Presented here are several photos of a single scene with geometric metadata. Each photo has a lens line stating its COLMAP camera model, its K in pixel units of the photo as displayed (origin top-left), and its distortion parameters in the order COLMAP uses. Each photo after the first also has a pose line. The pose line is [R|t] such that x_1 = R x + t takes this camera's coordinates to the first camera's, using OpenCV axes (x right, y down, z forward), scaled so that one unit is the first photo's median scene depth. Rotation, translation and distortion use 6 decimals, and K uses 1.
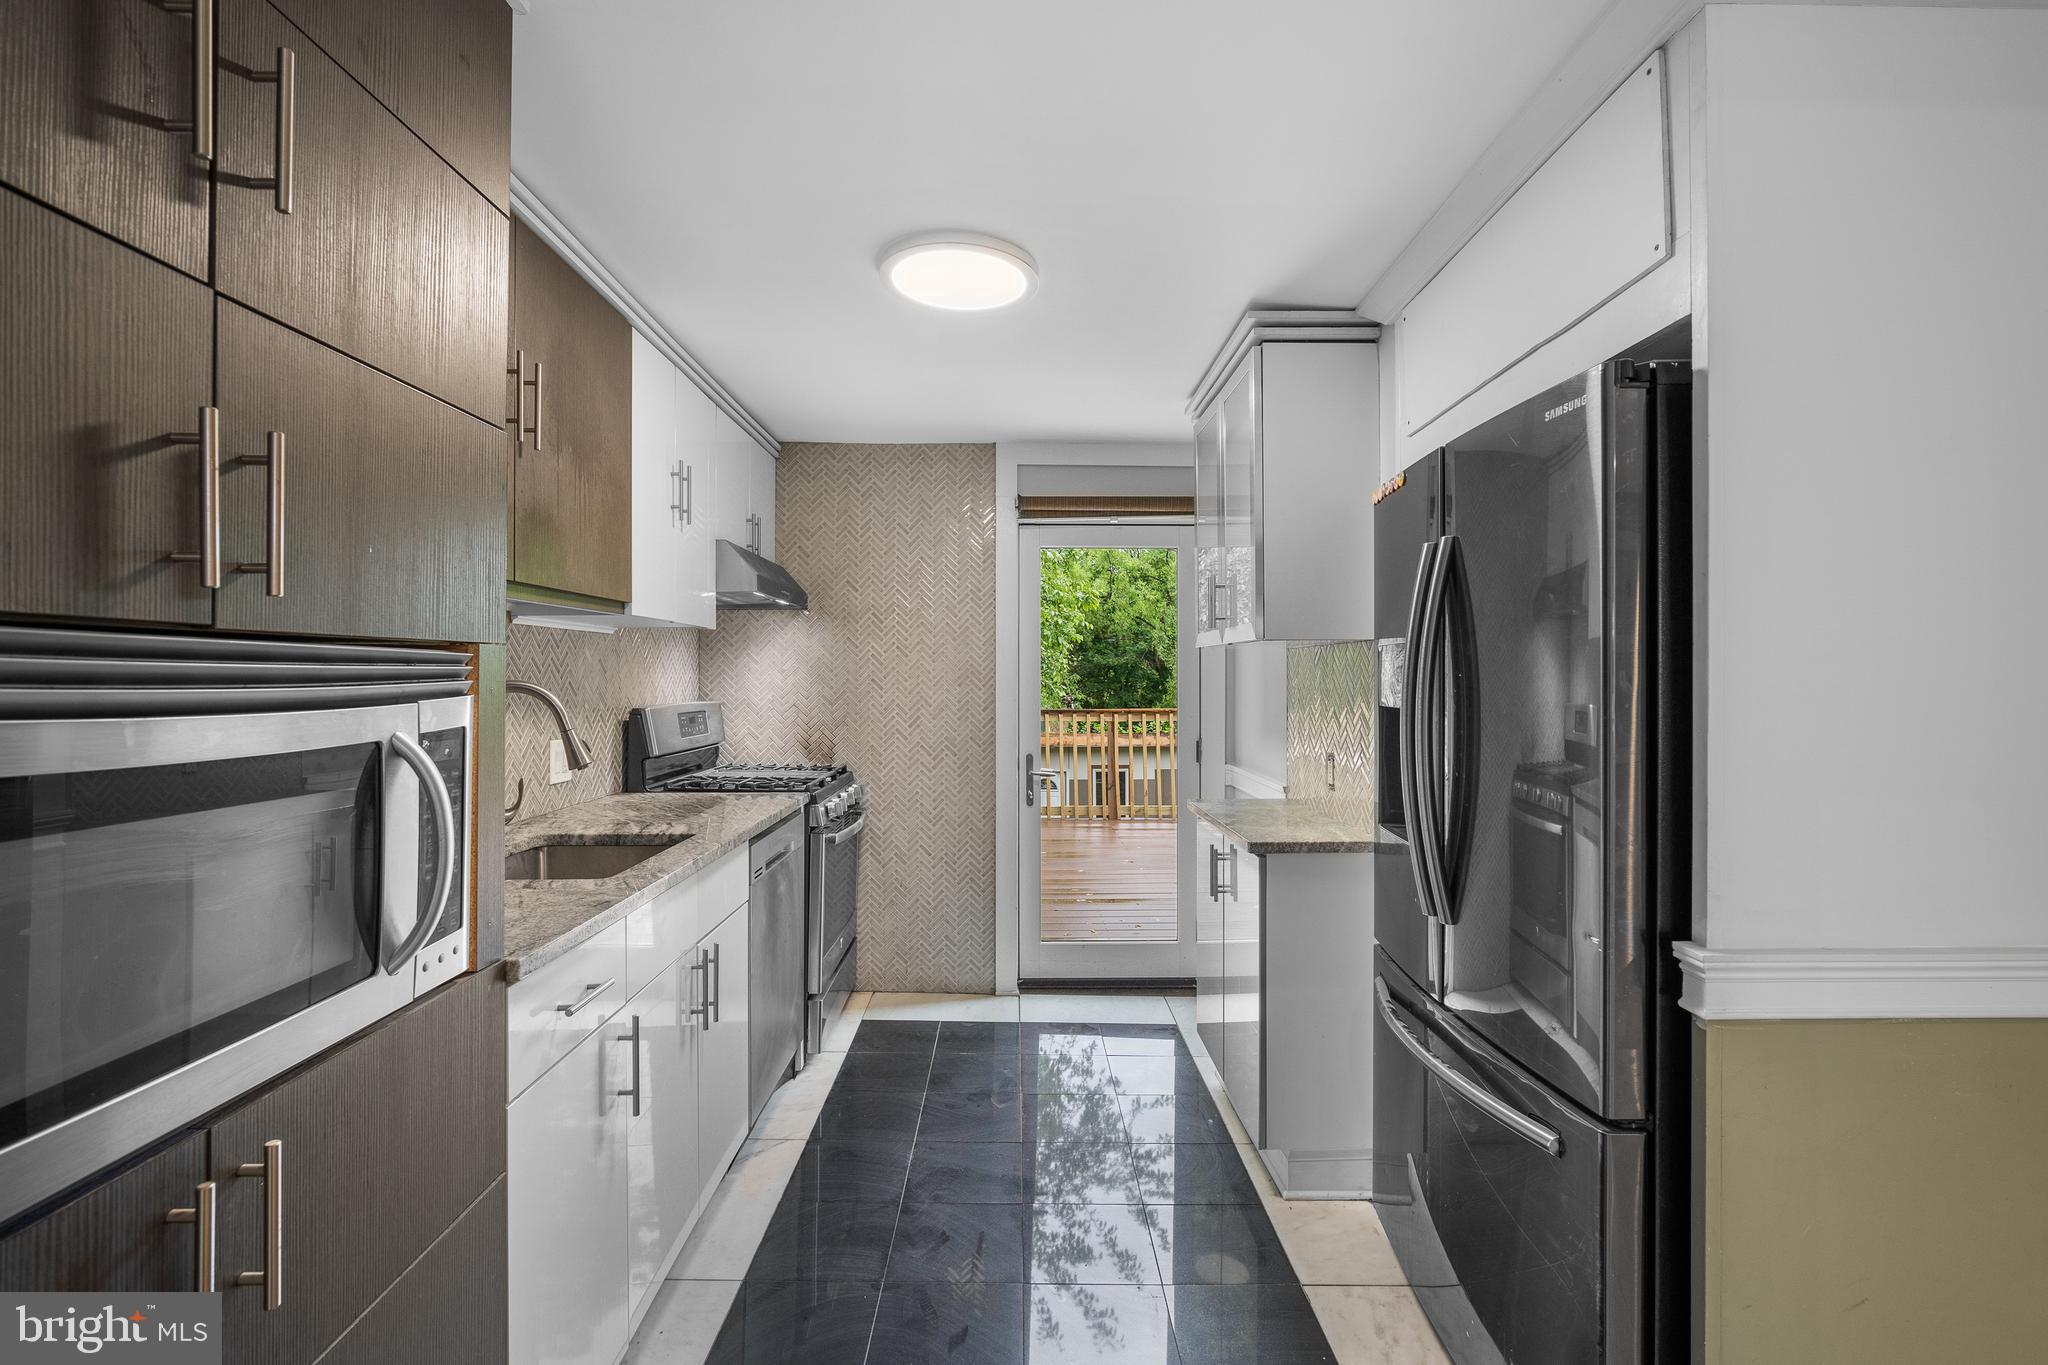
lens RADIAL K [[900.0, 0, 1018.9], [0, 900.0, 677.3], [0, 0, 1]] dist [-0.001415, 0.000132]
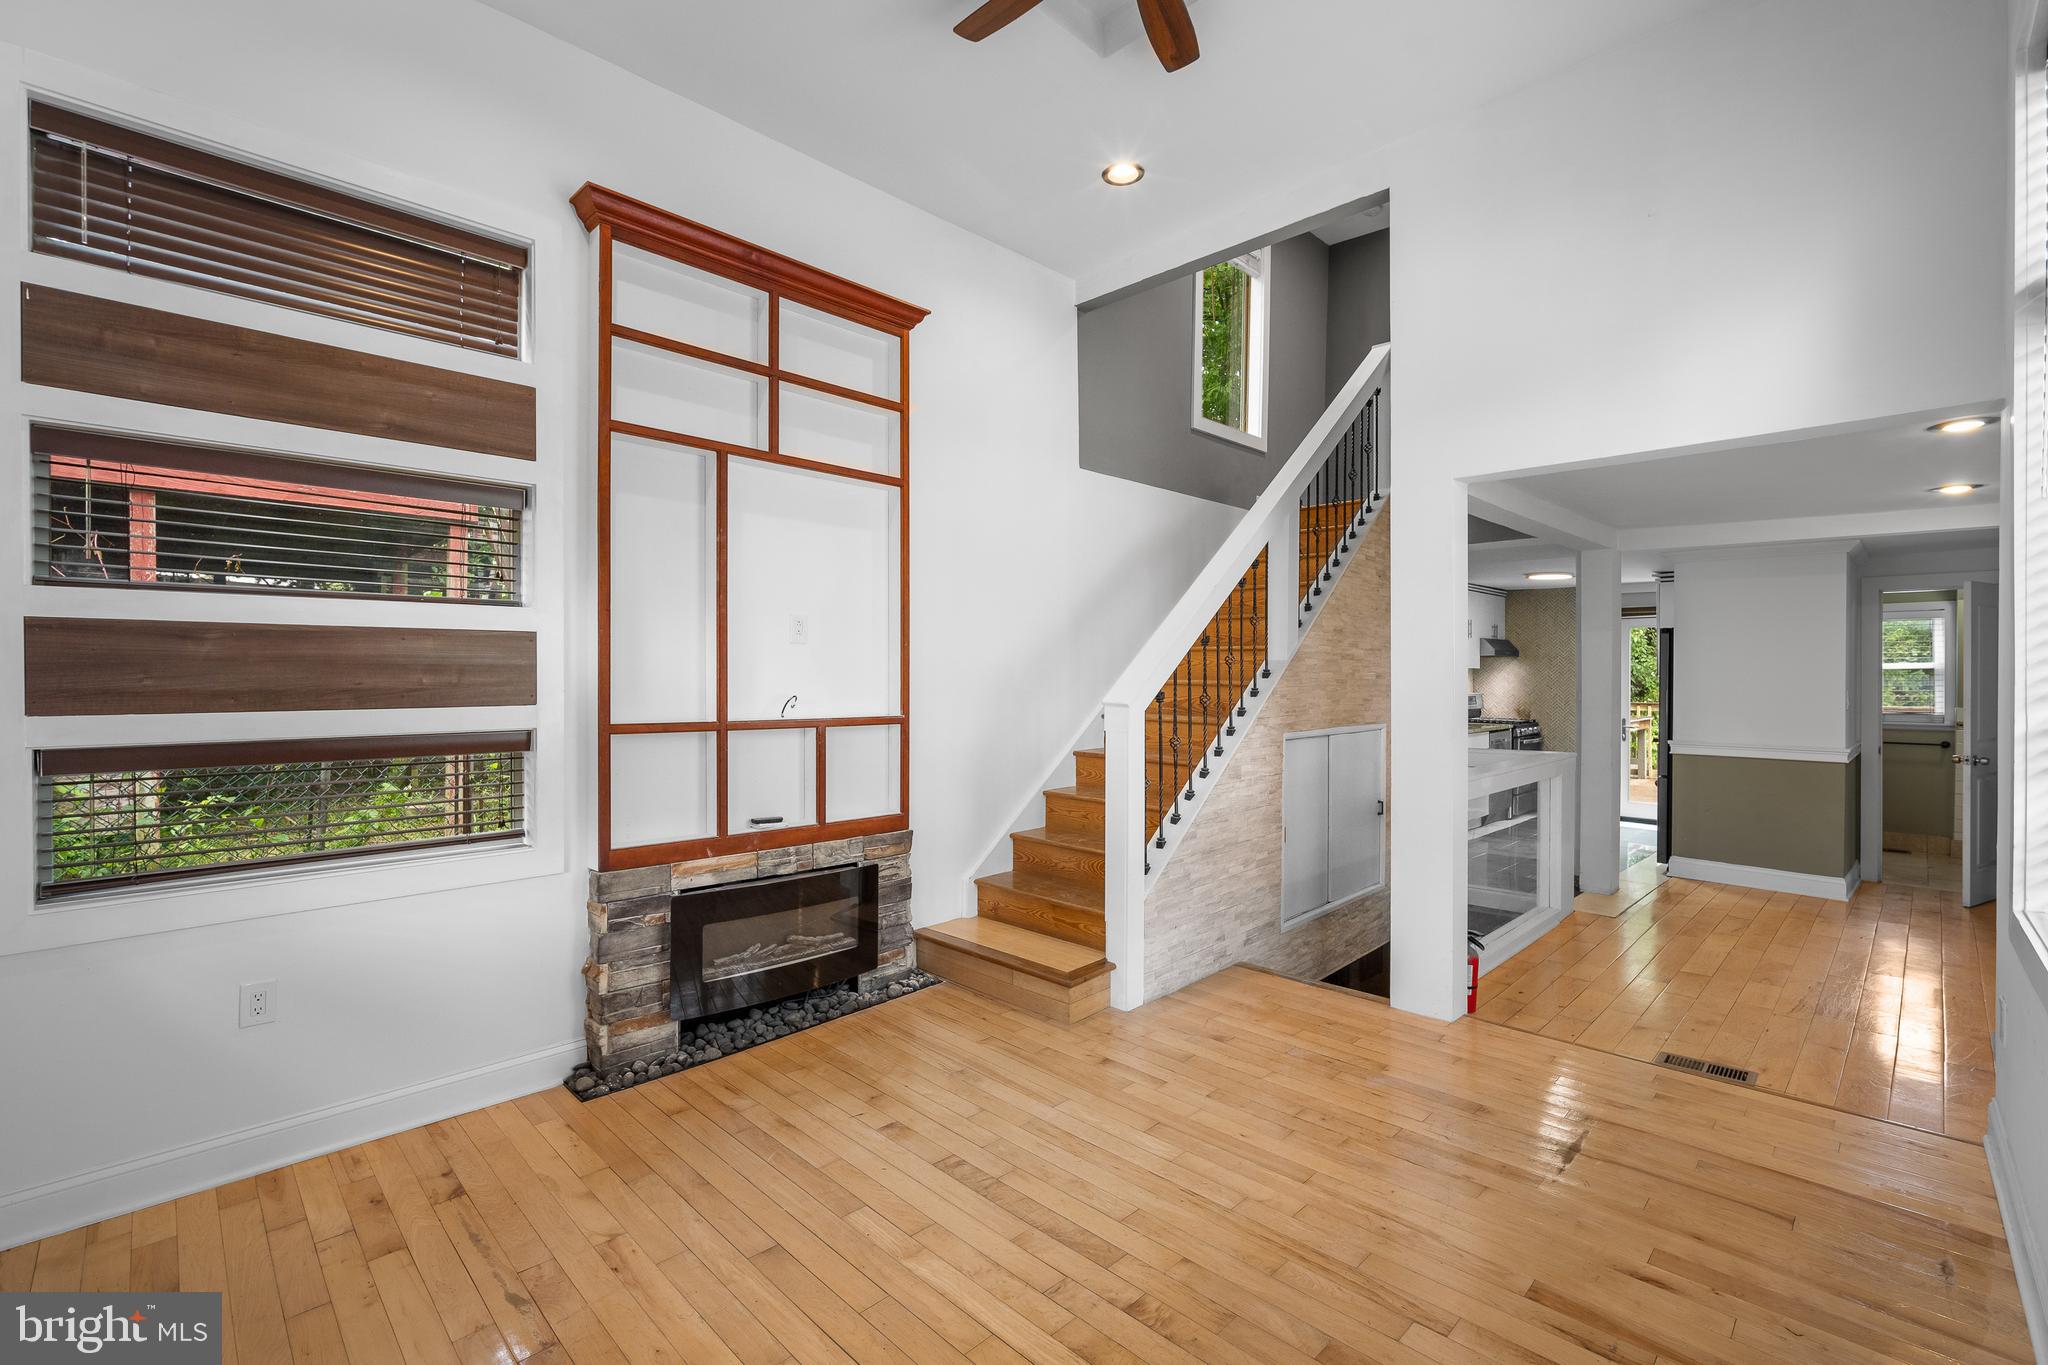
lens RADIAL K [[900.0, 0, 1018.9], [0, 900.0, 677.3], [0, 0, 1]] dist [-0.001415, 0.000132]
pose [[0.691414, 0.005729, -0.722436, 0.666428], [0.001228, 0.999958, 0.009104, -0.045820], [0.722458, -0.007182, 0.691377, -1.894045]]
